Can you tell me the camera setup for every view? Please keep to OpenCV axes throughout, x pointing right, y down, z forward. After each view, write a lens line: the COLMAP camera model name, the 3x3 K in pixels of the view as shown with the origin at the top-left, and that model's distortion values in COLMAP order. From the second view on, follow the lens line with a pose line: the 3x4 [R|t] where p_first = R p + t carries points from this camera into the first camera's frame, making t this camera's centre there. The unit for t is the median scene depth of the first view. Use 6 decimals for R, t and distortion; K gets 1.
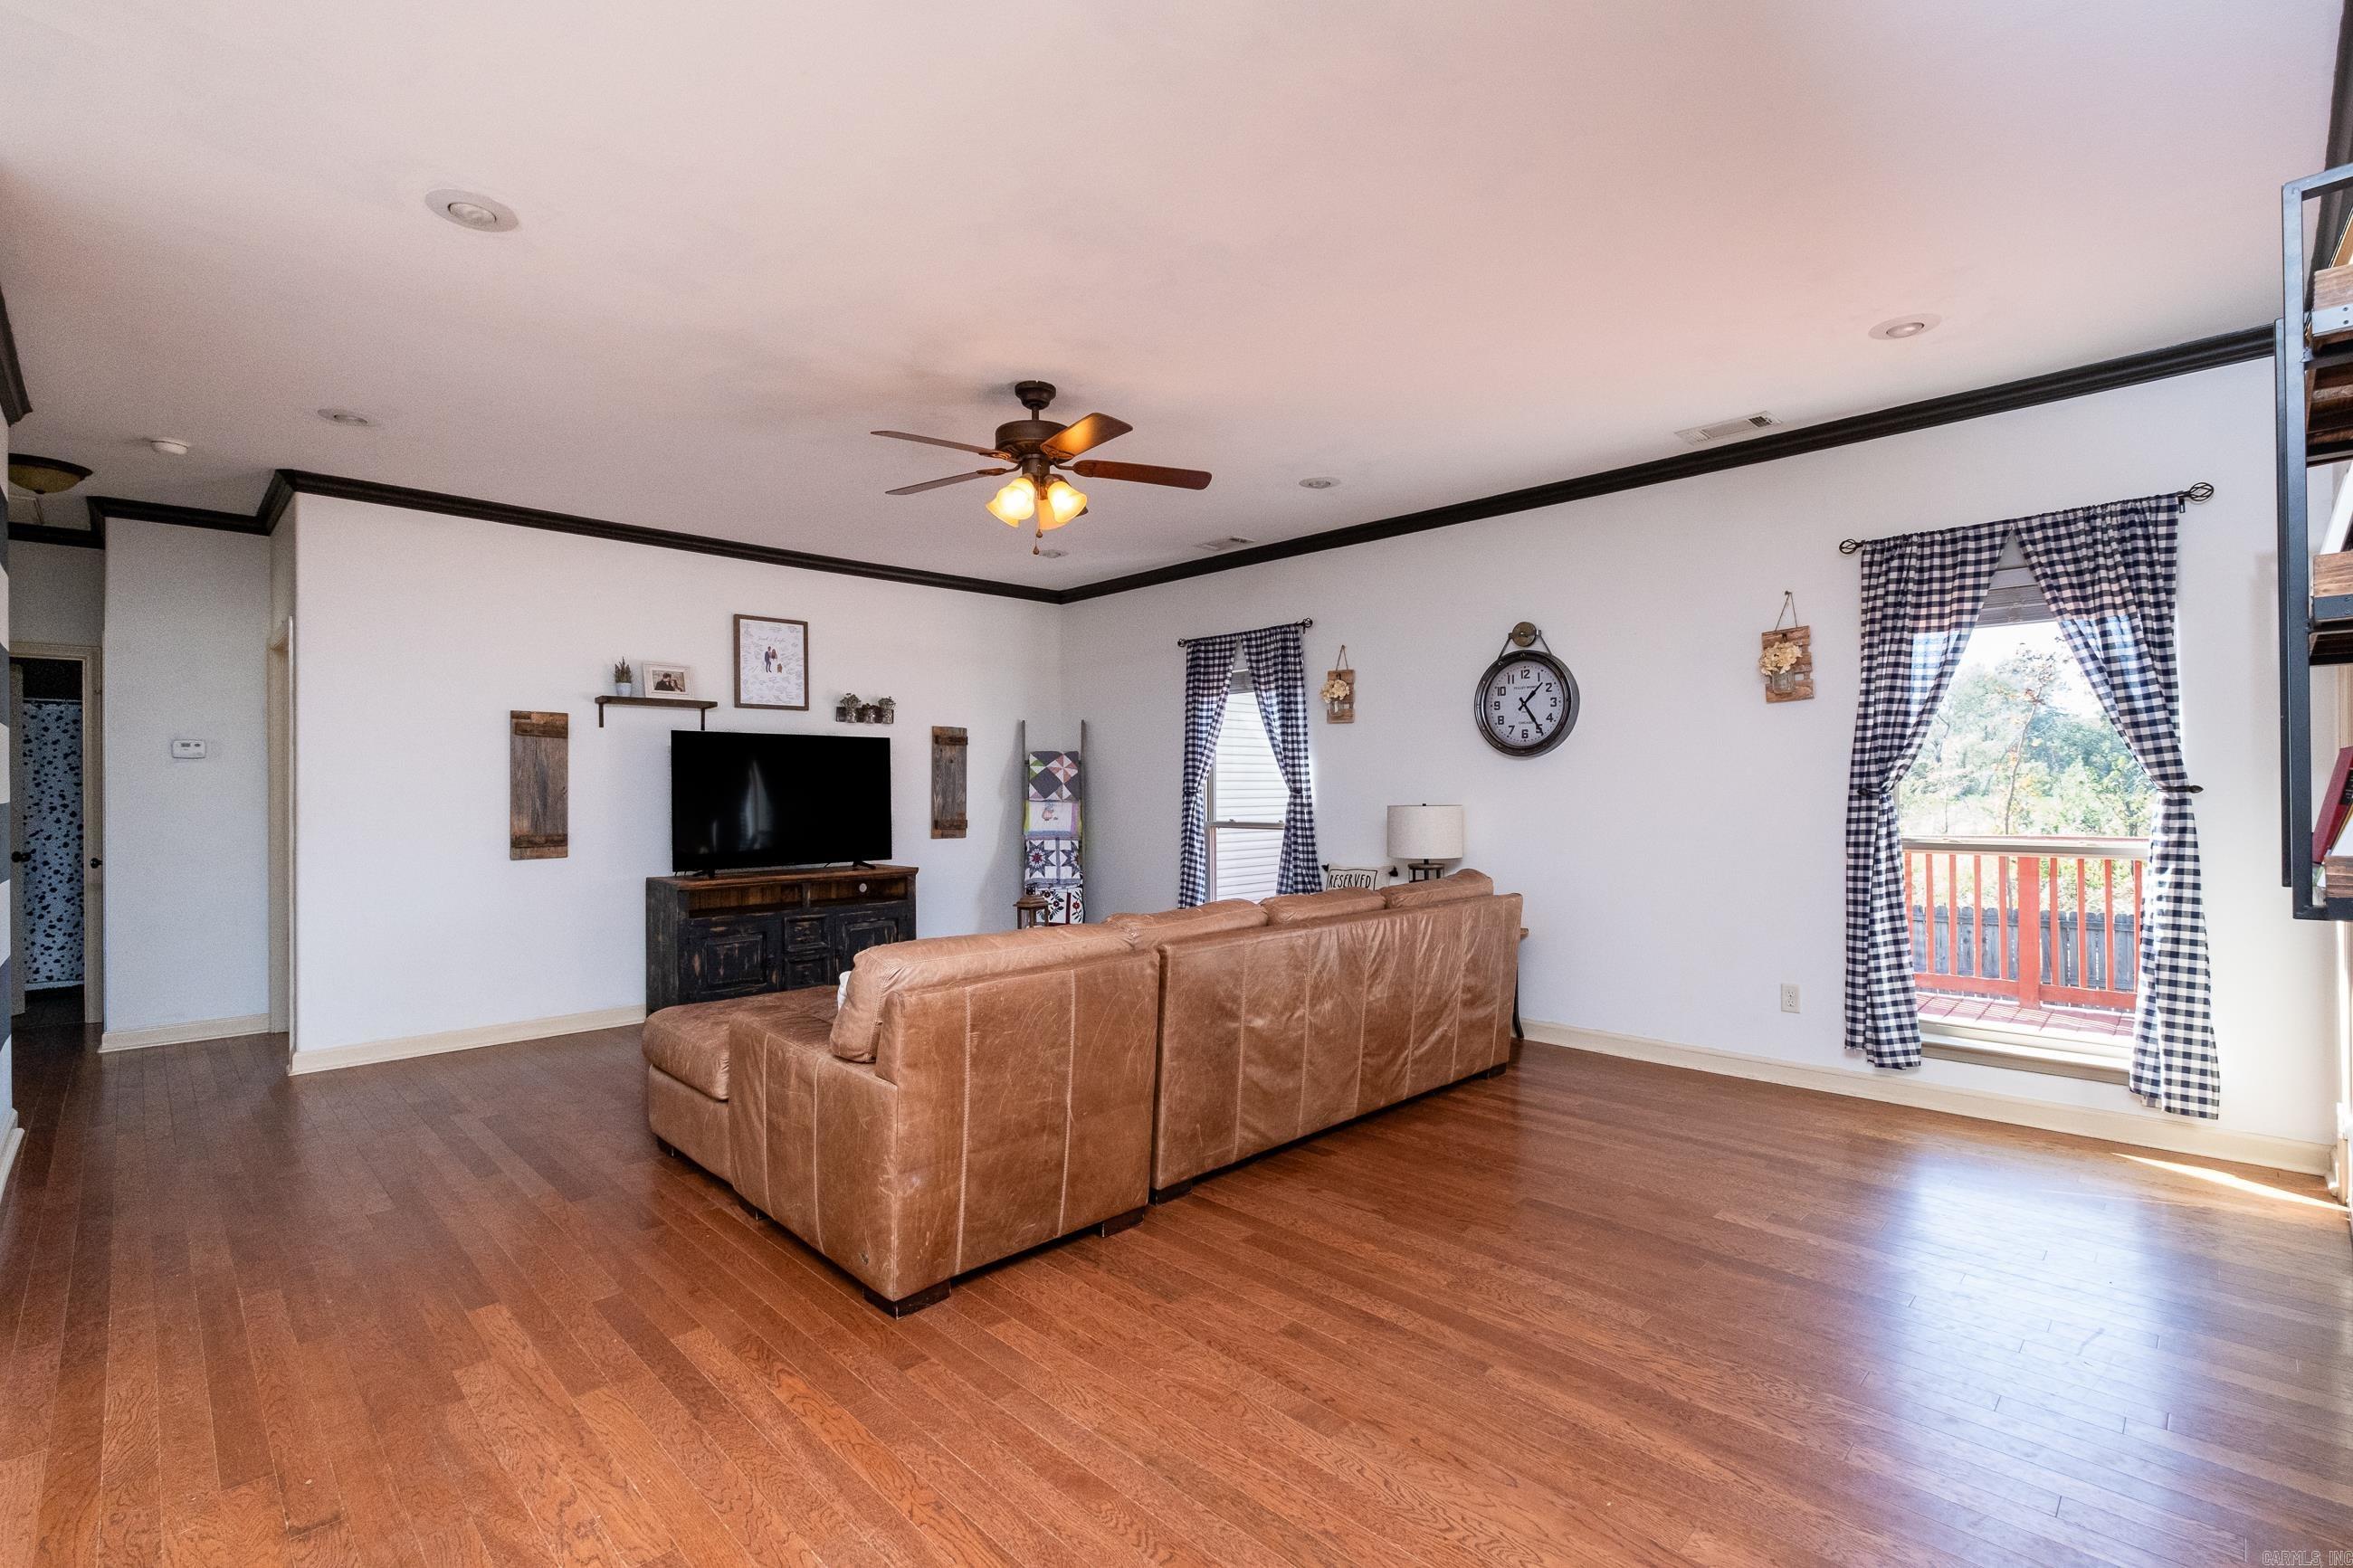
lens RADIAL K [[1043.3, 0, 1196.9], [0, 1043.3, 781.6], [0, 0, 1]] dist [-0.007513, 0.001835]
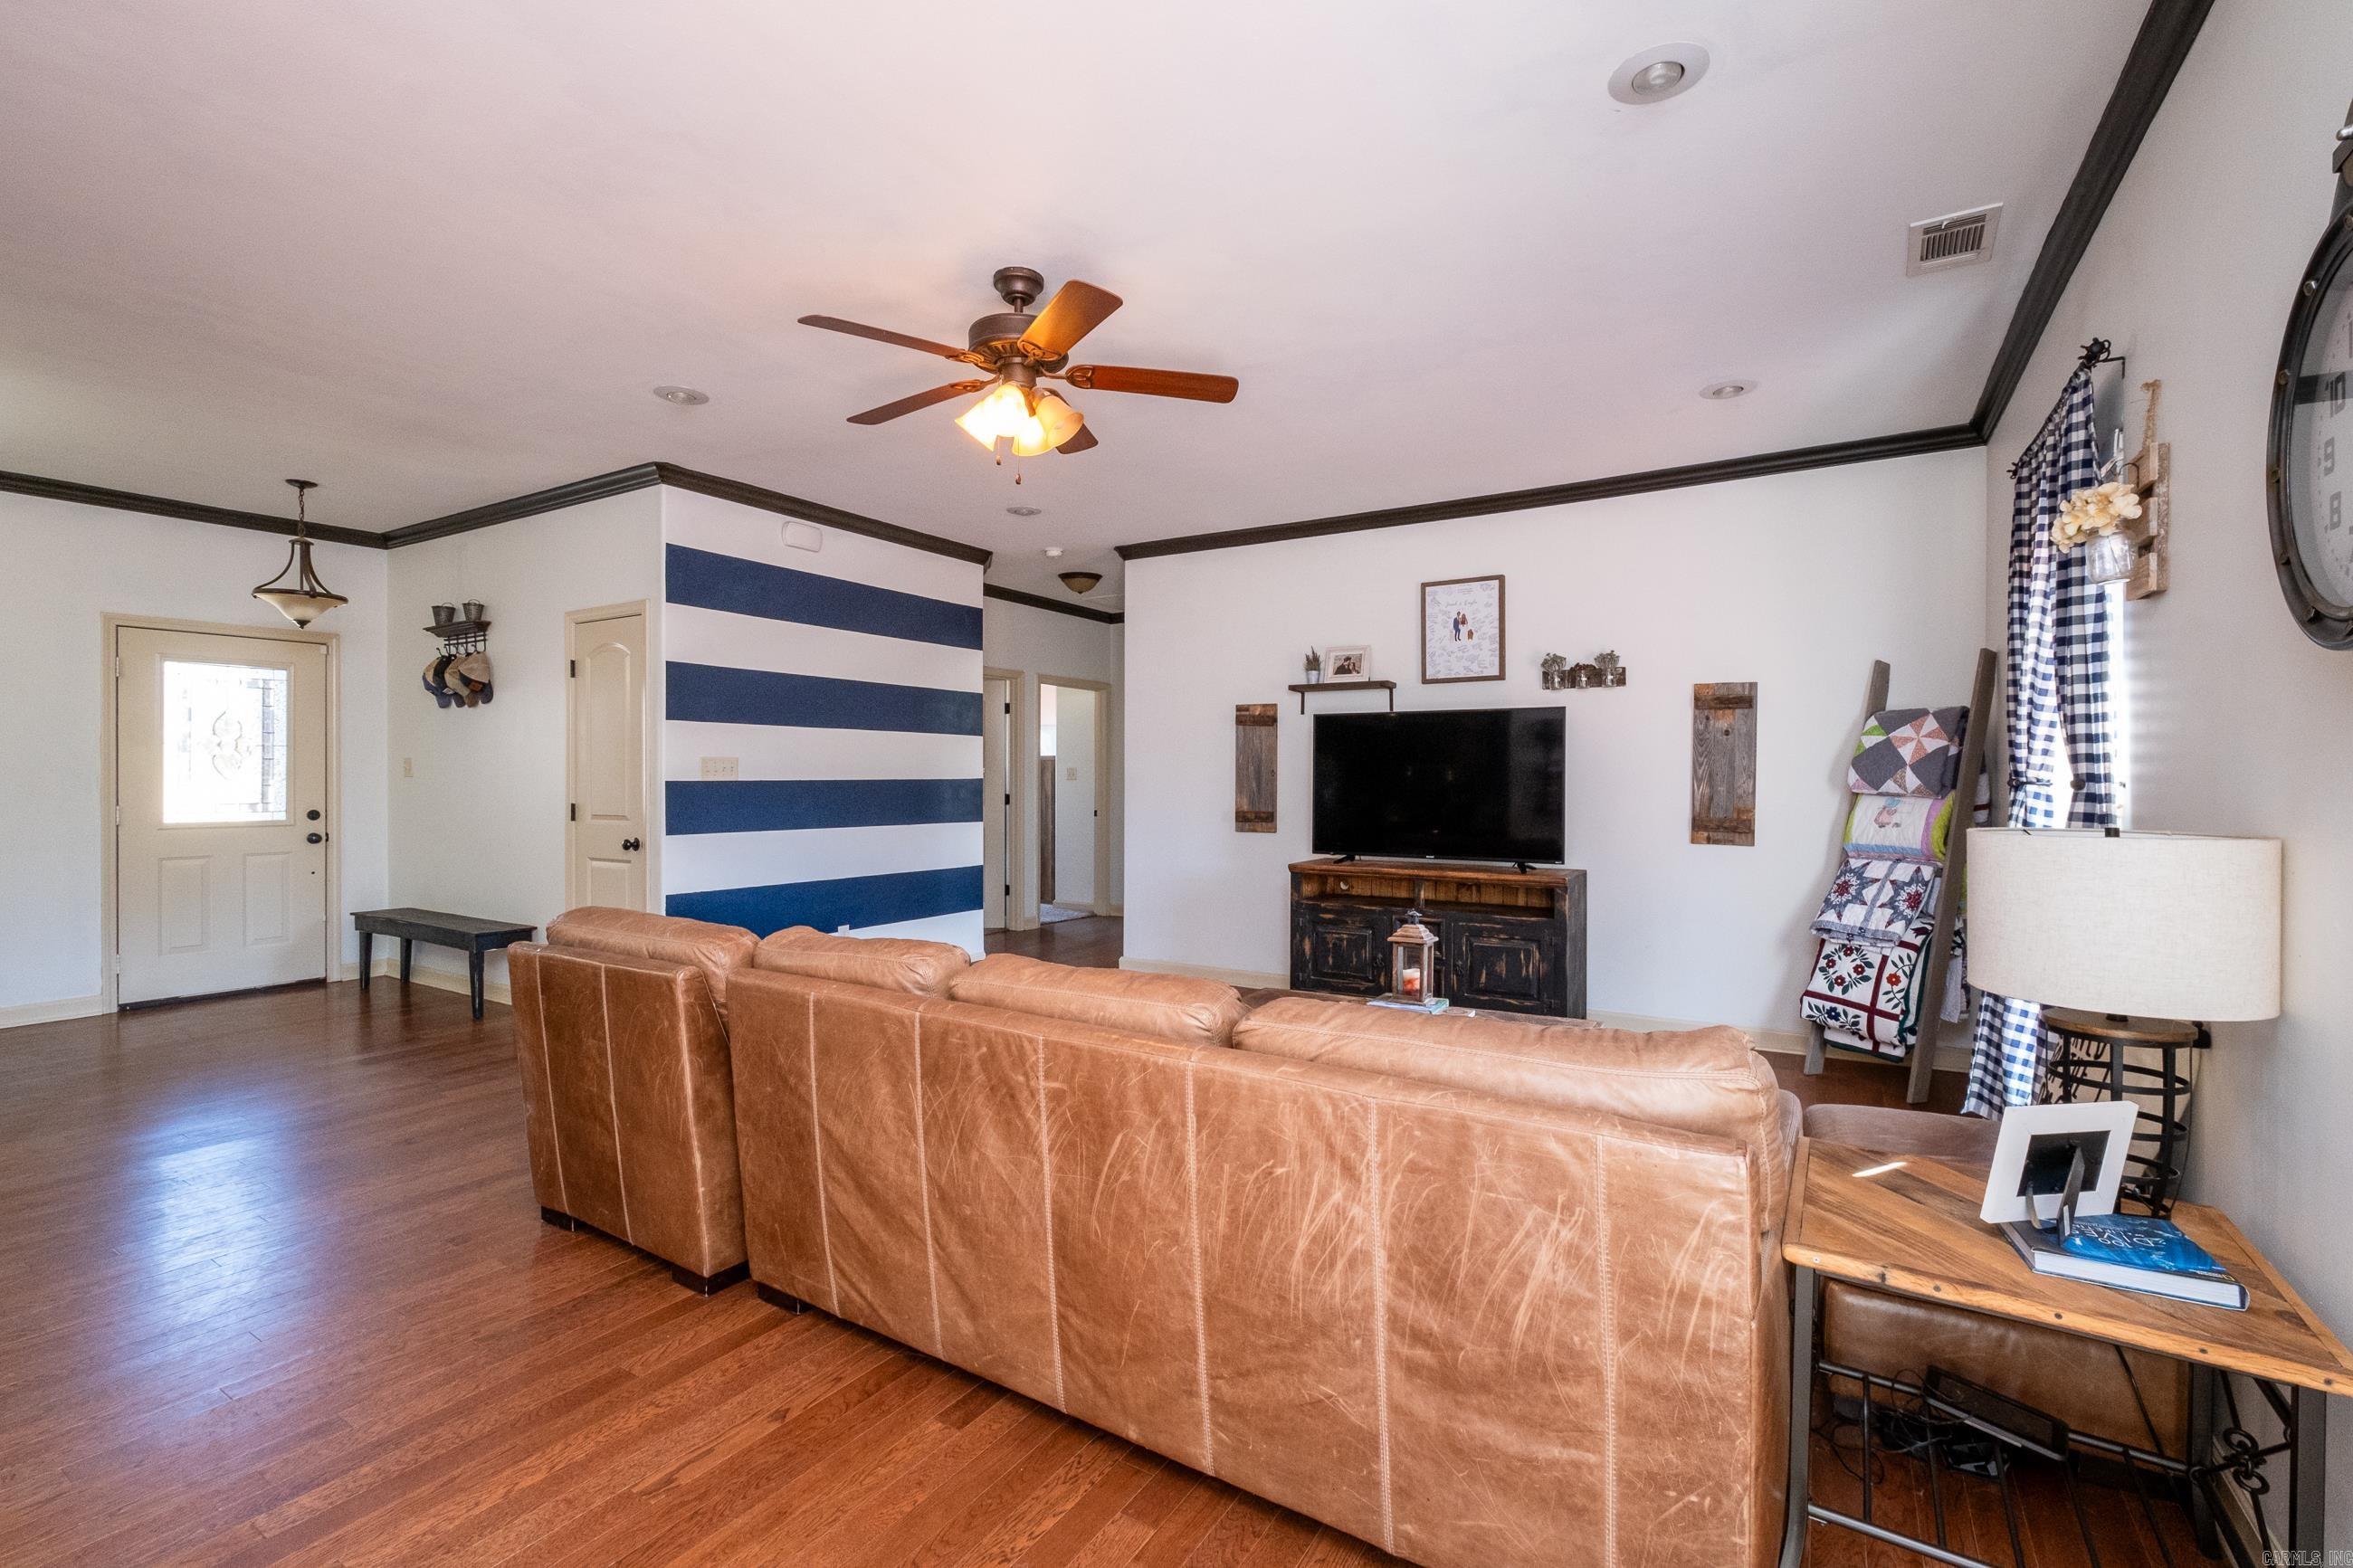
lens RADIAL K [[1043.3, 0, 1182.1], [0, 1043.3, 774.9], [0, 0, 1]] dist [-0.007513, 0.001835]
pose [[0.218833, 0.006733, -0.975739, 0.418282], [0.004691, 0.999957, 0.007952, 0.001017], [0.975751, -0.006317, 0.218792, 0.593546]]
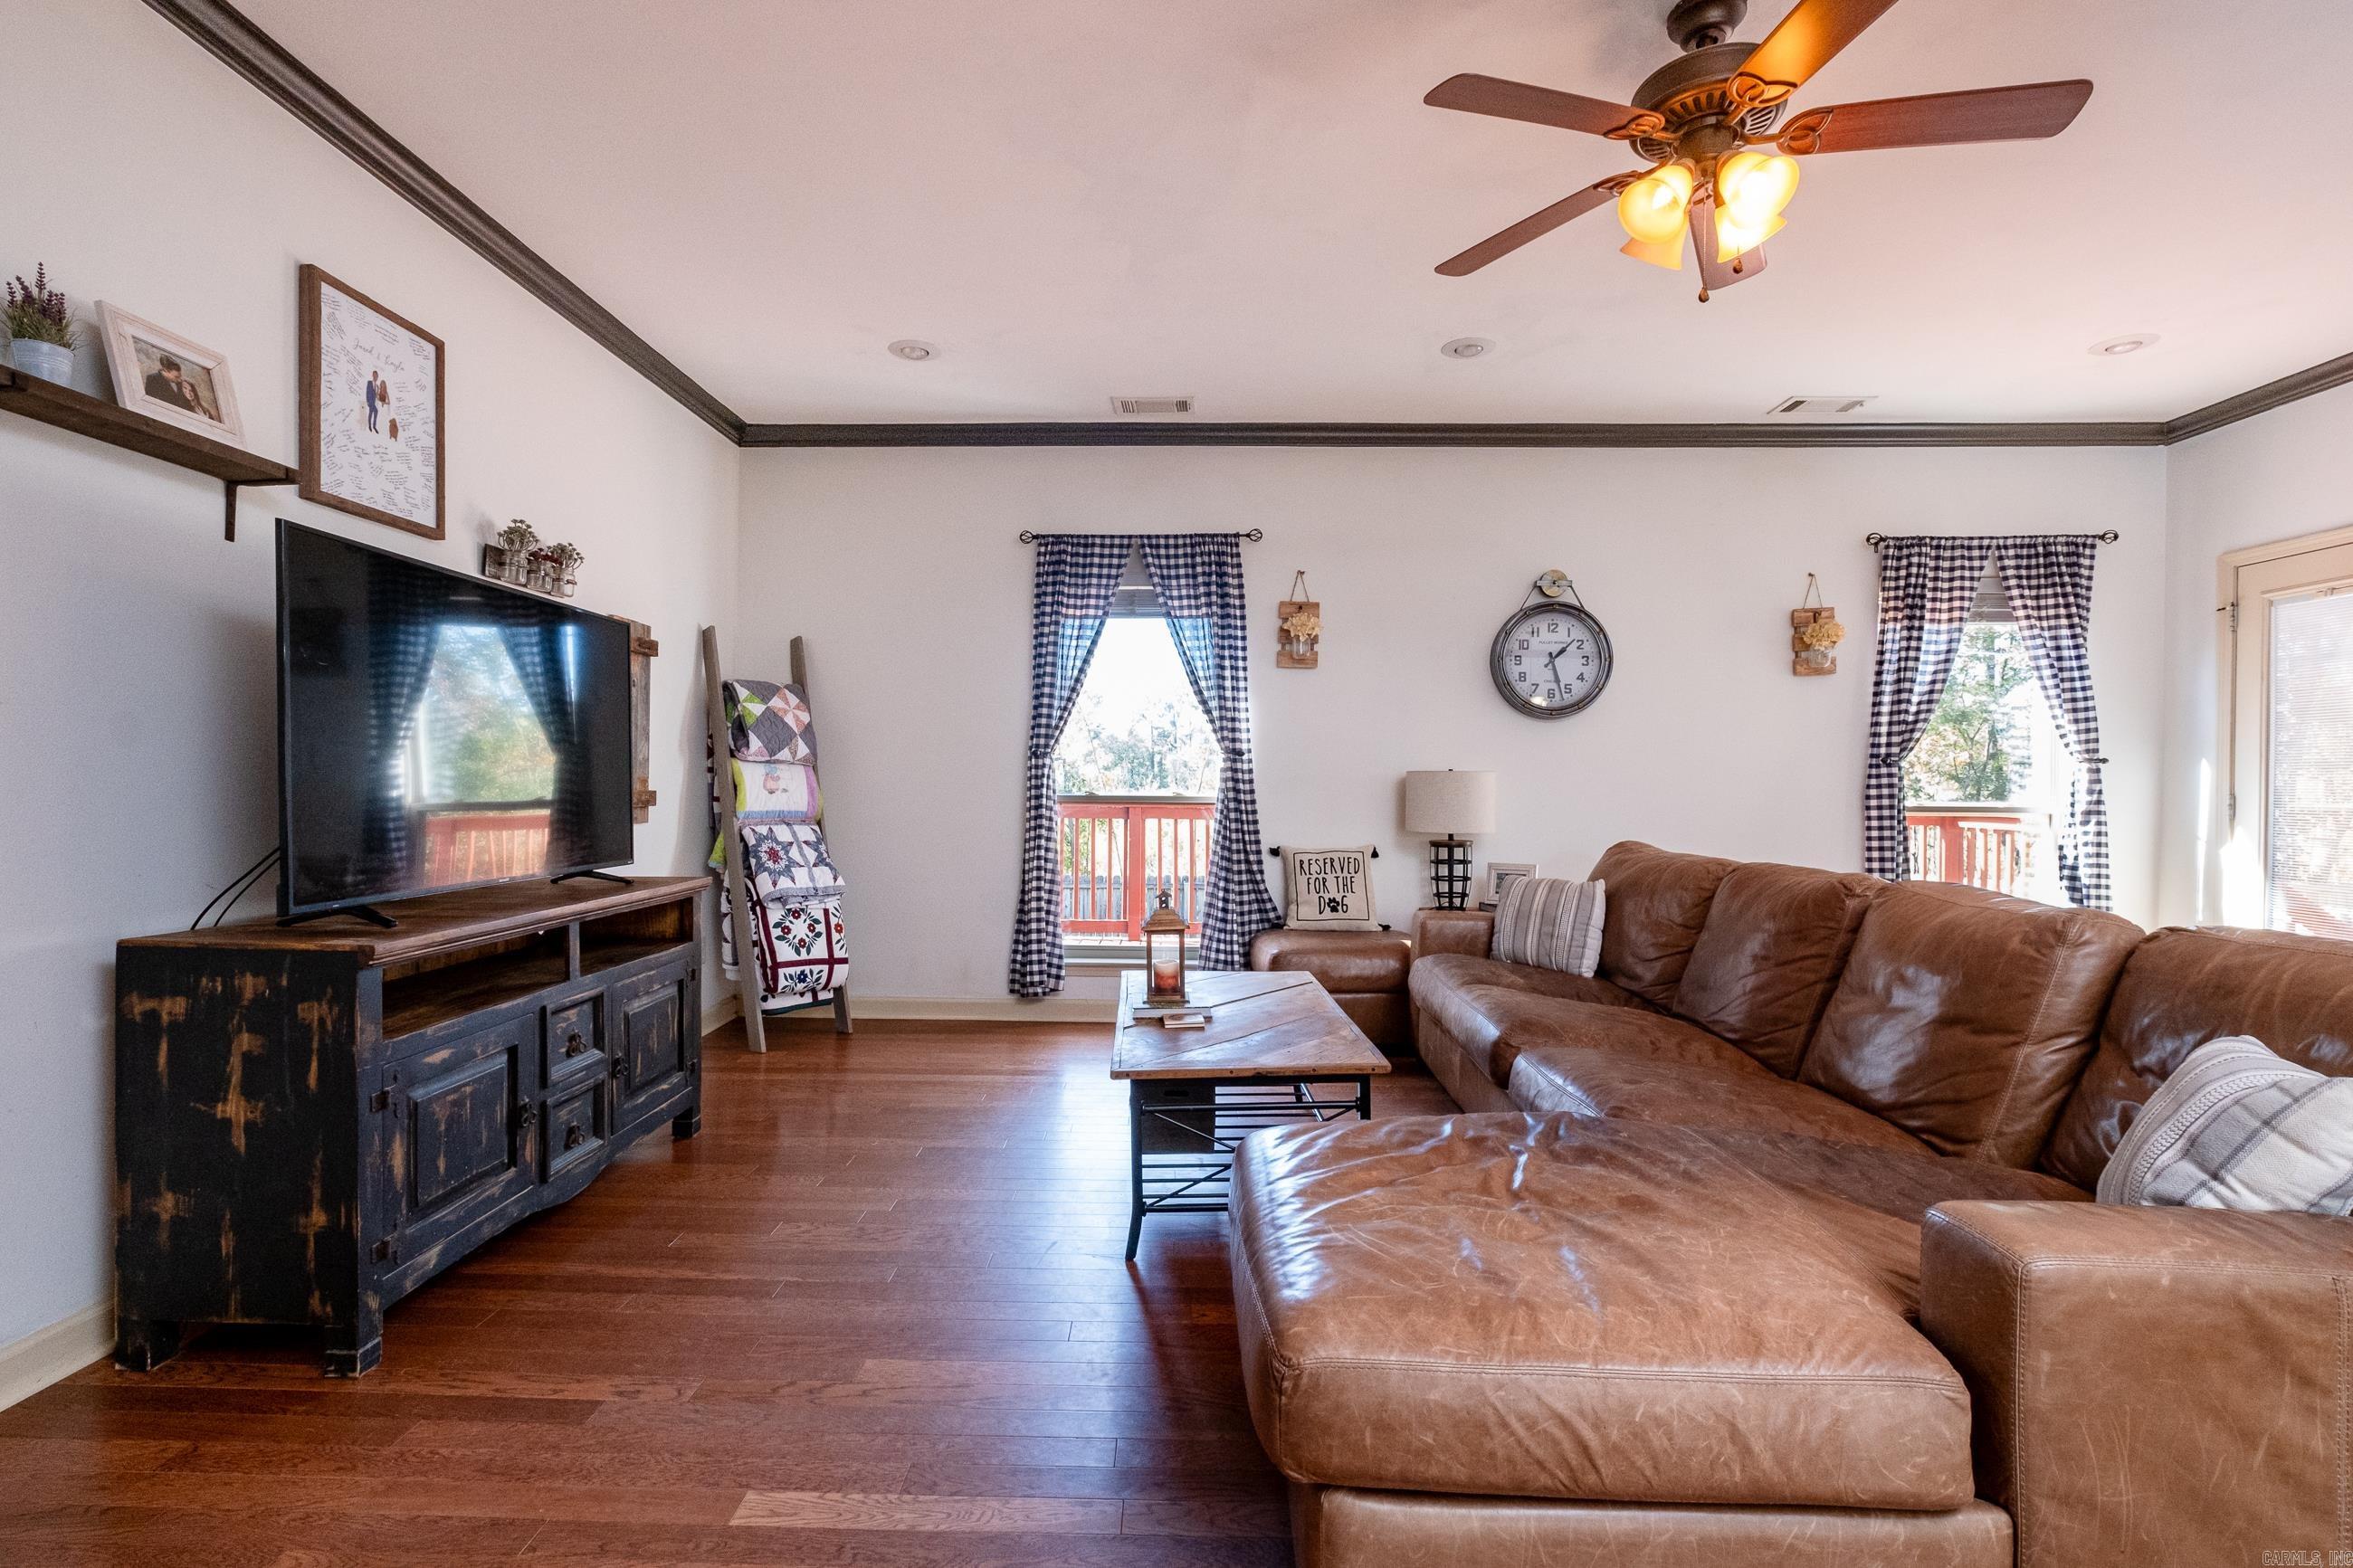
lens RADIAL K [[1043.3, 0, 1161.6], [0, 1043.3, 789.9], [0, 0, 1]] dist [-0.007513, 0.001835]
pose [[0.736067, 0.008805, 0.676852, -0.473994], [-0.017757, 0.999822, 0.006304, 0.033147], [-0.676676, -0.016659, 0.736092, 0.485172]]
